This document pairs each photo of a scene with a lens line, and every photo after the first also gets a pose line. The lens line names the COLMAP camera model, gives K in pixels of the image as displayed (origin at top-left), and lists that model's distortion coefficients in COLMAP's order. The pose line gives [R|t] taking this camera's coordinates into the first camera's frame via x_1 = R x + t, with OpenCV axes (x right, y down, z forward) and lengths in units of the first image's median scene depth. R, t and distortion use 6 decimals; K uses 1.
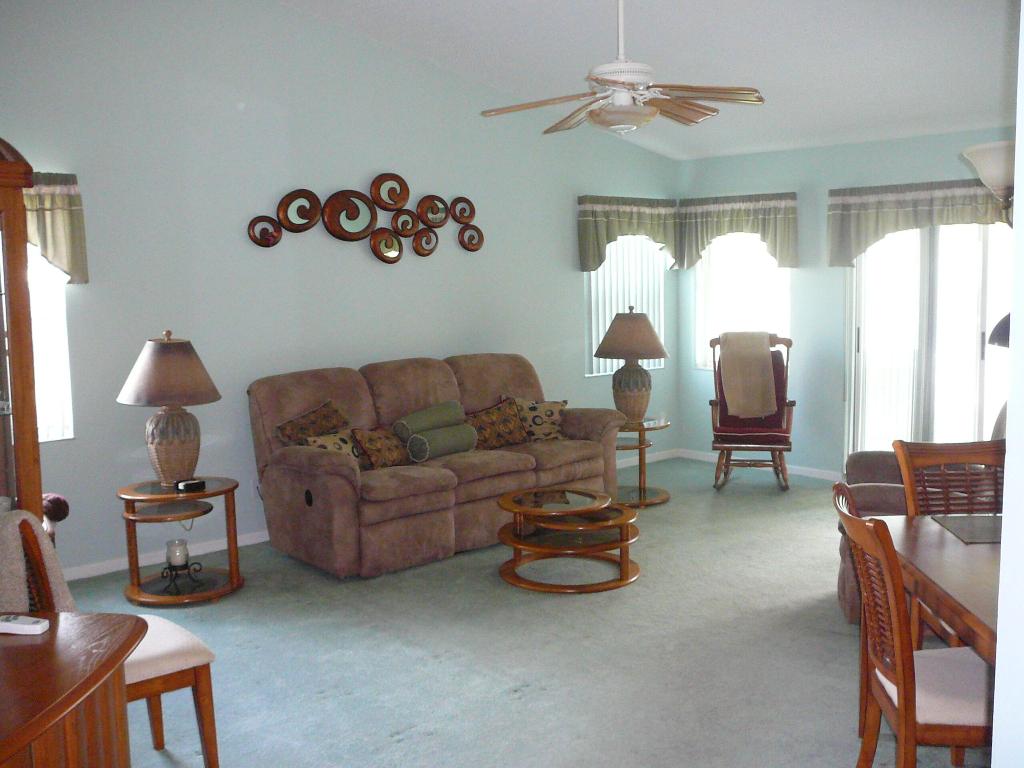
lens RADIAL K [[1063.6, 0, 524.6], [0, 1063.6, 382.4], [0, 0, 1]] dist [-0.106201, 0.182577]
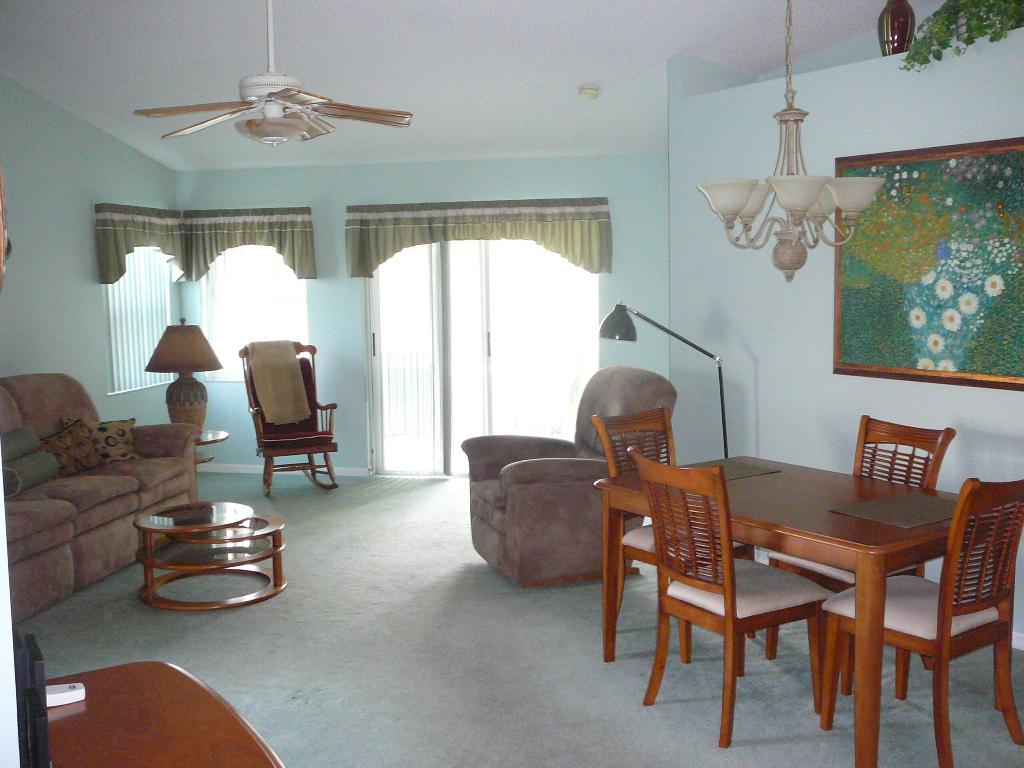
lens RADIAL K [[1063.6, 0, 524.6], [0, 1063.6, 382.4], [0, 0, 1]] dist [-0.106201, 0.182577]
pose [[0.798921, -0.055783, 0.598844, -0.228375], [0.064696, 0.997883, 0.006642, 0.001202], [-0.597946, 0.033437, 0.800838, 0.034082]]
